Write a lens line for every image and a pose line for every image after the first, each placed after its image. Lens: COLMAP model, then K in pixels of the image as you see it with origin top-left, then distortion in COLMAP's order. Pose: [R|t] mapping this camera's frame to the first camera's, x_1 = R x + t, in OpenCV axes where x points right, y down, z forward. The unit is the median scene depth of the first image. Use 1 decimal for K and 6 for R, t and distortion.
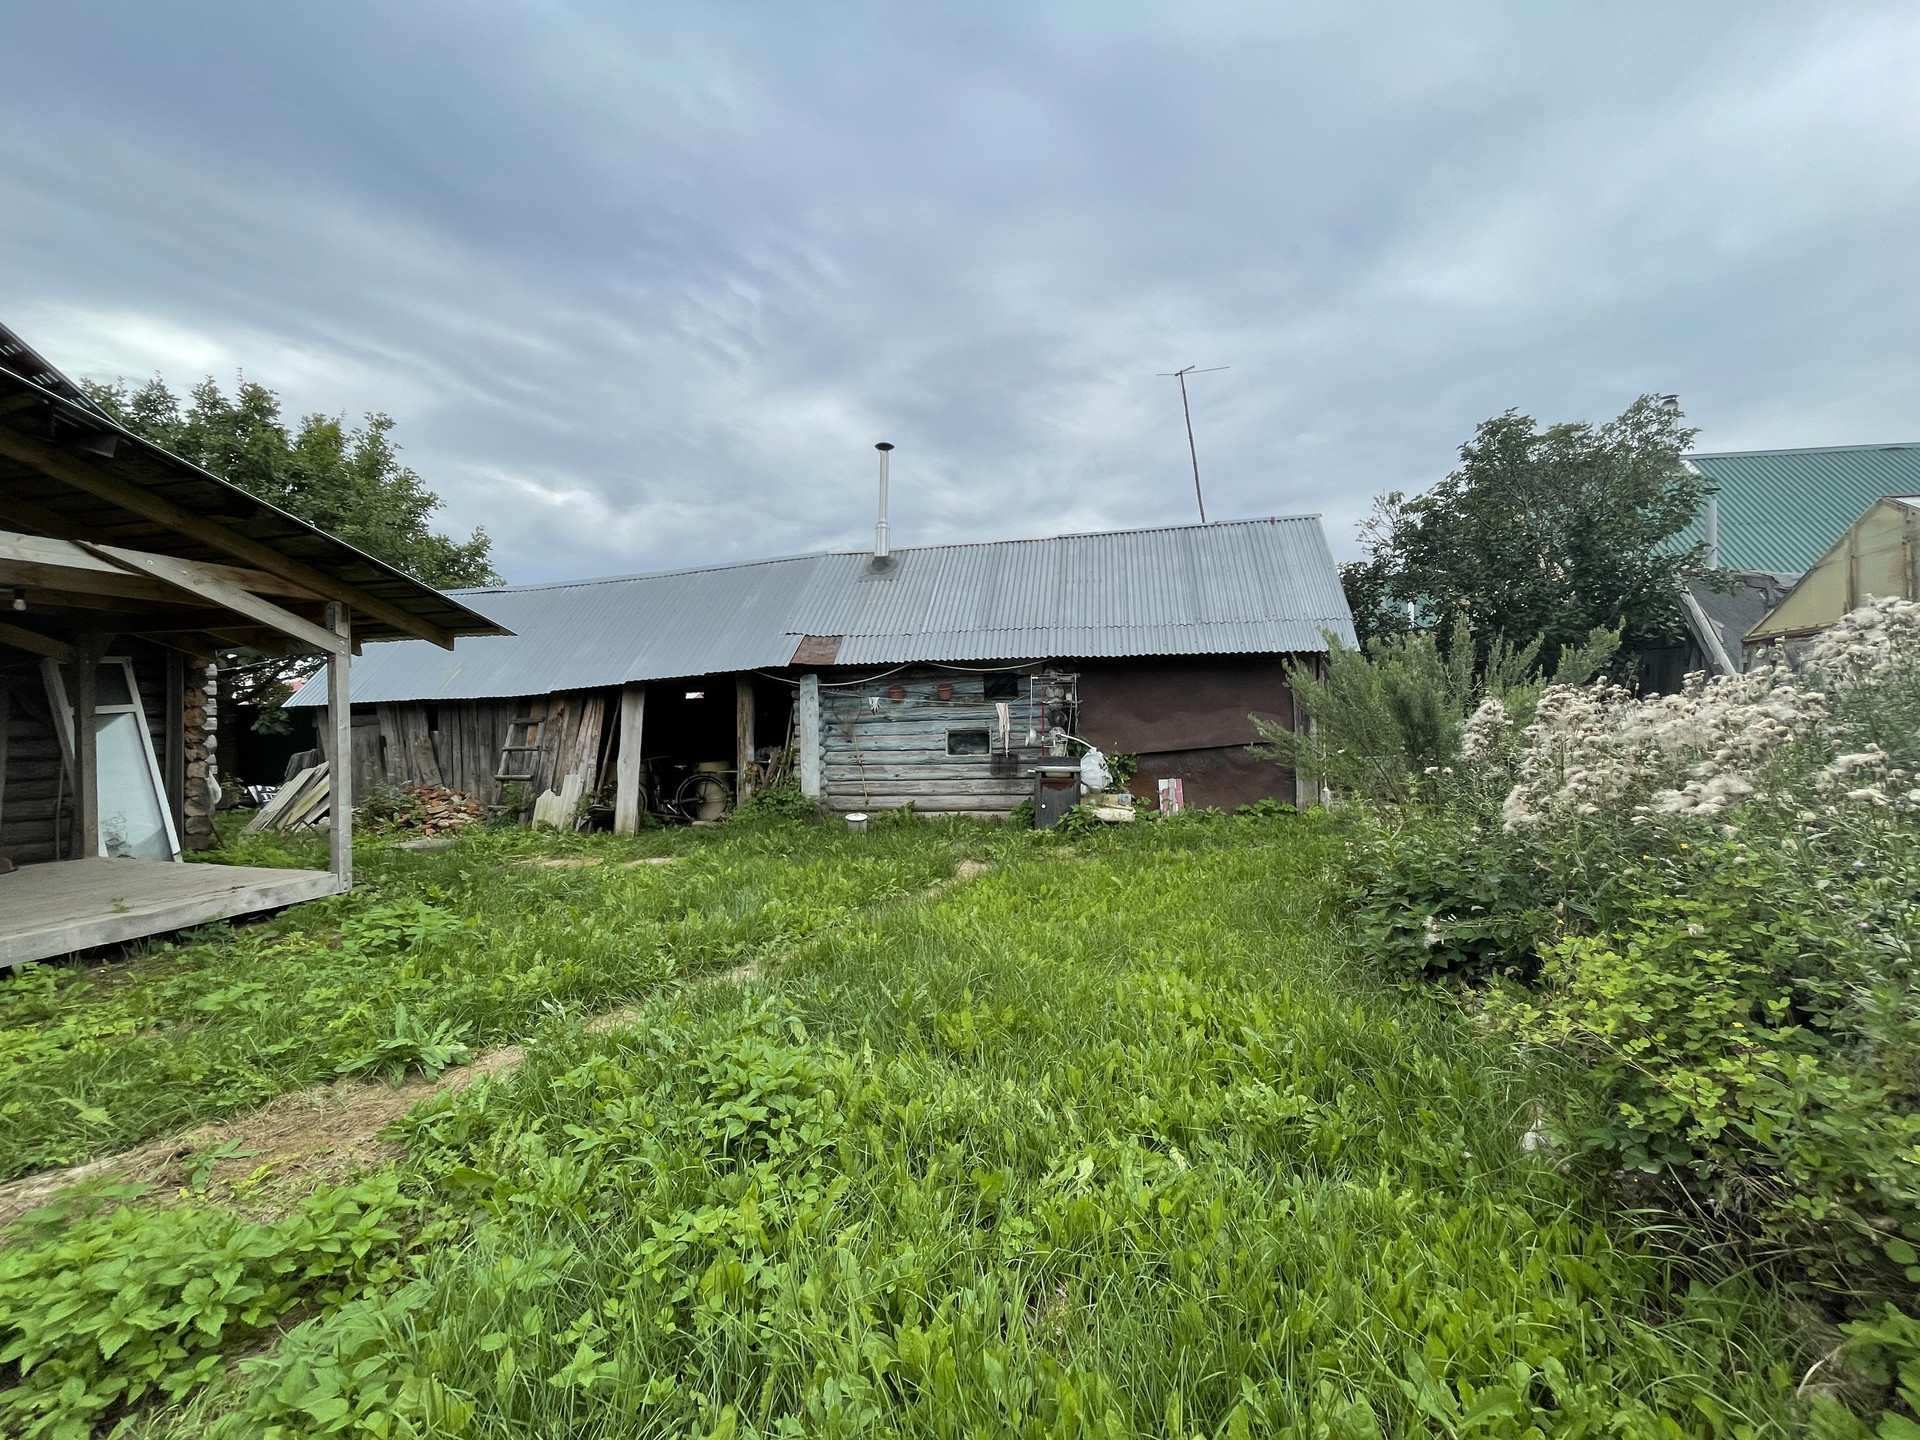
lens RADIAL K [[778.4, 0, 959.5], [0, 778.4, 723.1], [0, 0, 1]] dist [-0.001026, -0.000178]
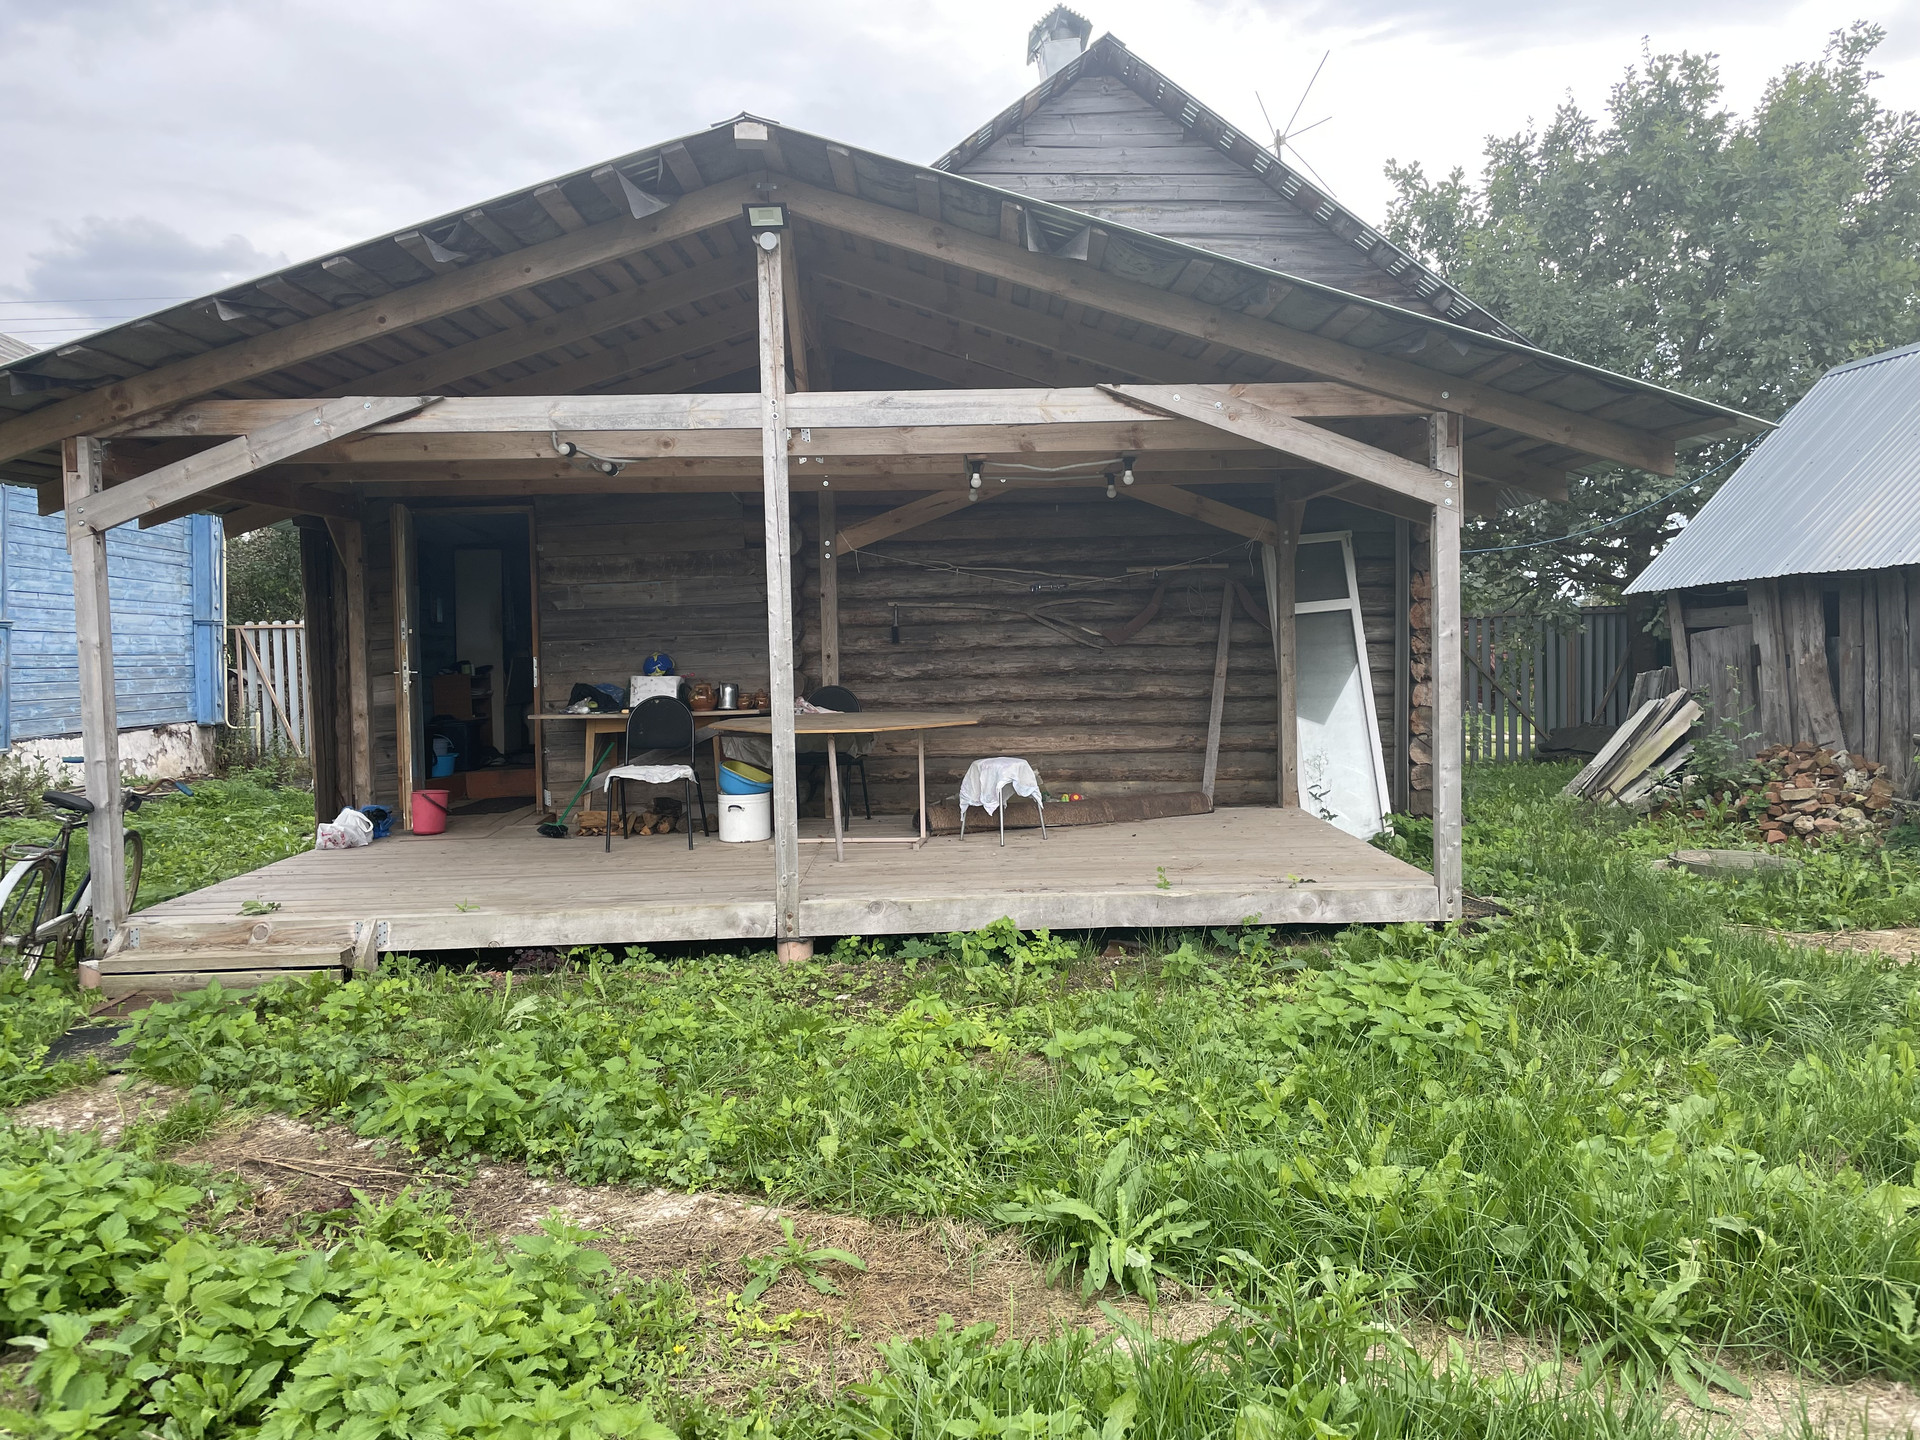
lens RADIAL K [[1454.5, 0, 957.5], [0, 1454.5, 709.6], [0, 0, 1]] dist [0.038417, -0.036520]
pose [[0.284794, 0.056904, -0.956898, 0.160229], [0.005336, 0.998127, 0.060944, -0.008184], [0.958574, -0.022462, 0.283957, 0.418337]]
